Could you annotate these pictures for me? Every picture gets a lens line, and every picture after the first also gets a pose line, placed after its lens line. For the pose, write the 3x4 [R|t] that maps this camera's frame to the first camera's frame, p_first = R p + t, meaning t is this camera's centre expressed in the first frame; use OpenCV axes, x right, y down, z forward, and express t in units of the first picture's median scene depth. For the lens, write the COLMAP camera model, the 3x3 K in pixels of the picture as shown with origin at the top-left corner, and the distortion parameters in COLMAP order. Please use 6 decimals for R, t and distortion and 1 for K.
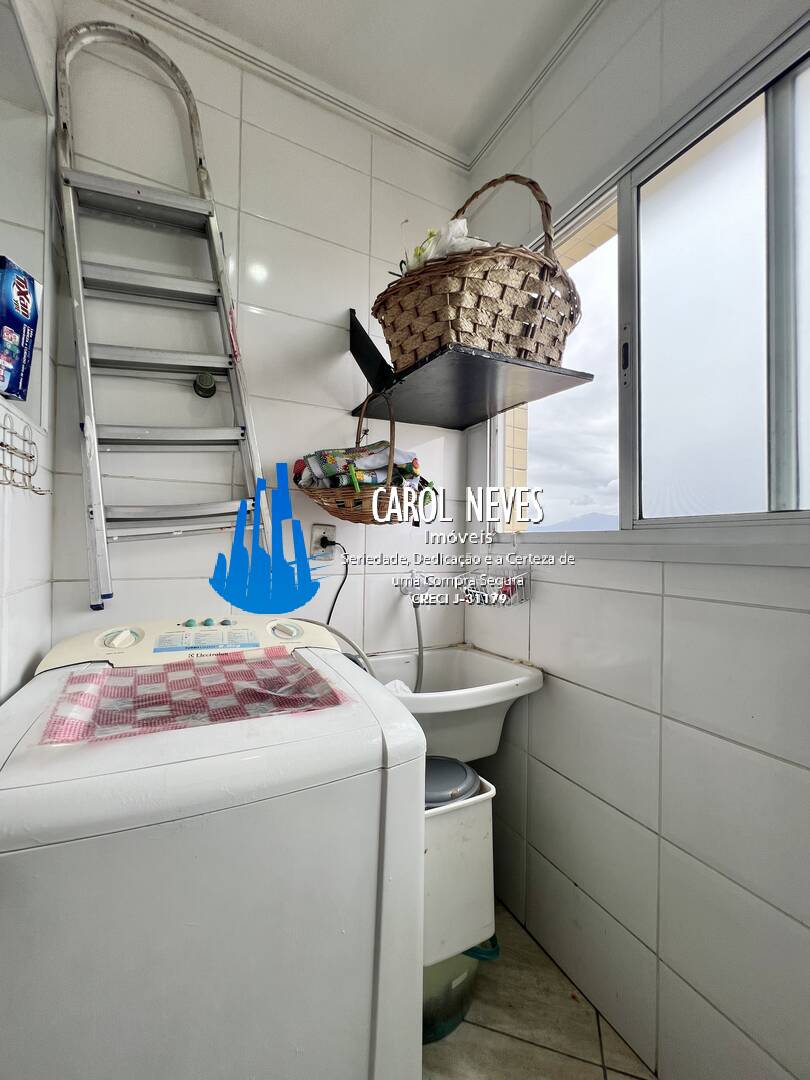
lens RADIAL K [[435.8, 0, 405.0], [0, 435.8, 540.0], [0, 0, 1]] dist [-0.001769, 0.000434]
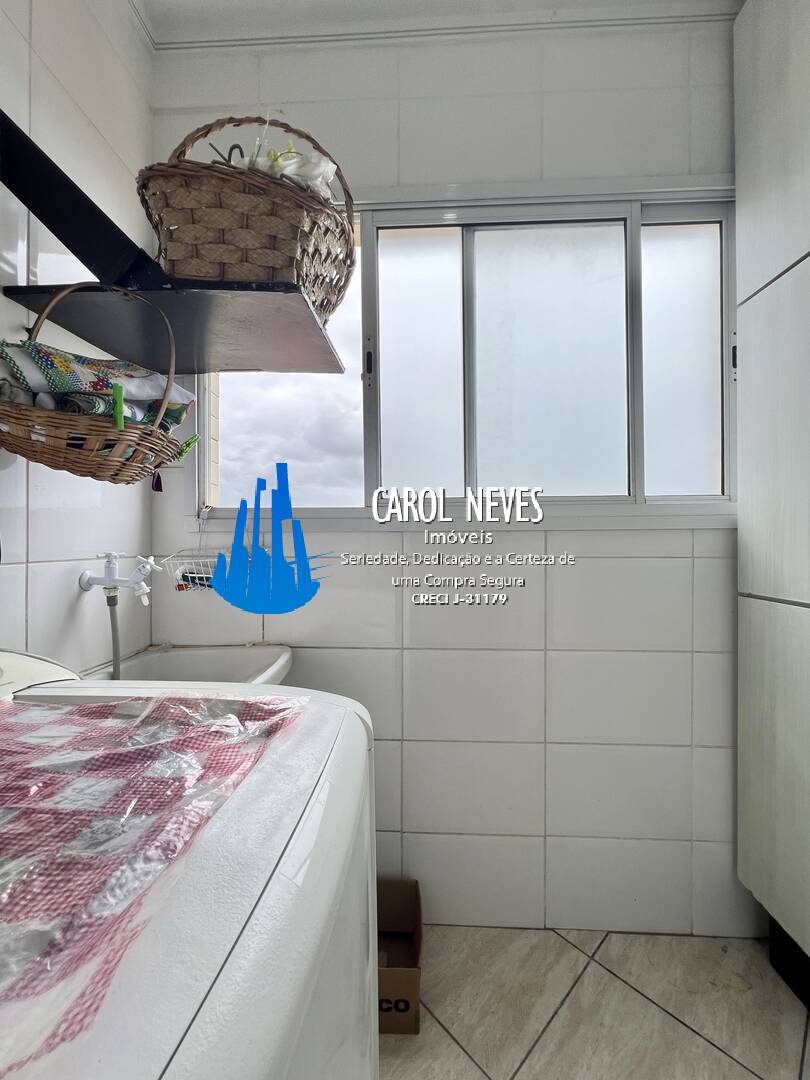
lens RADIAL K [[435.8, 0, 405.0], [0, 435.8, 540.0], [0, 0, 1]] dist [-0.001769, 0.000434]
pose [[0.488763, -0.011956, 0.872335, -0.511100], [0.002686, 0.999922, 0.012200, 0.055132], [-0.872413, -0.003619, 0.488756, 0.326845]]
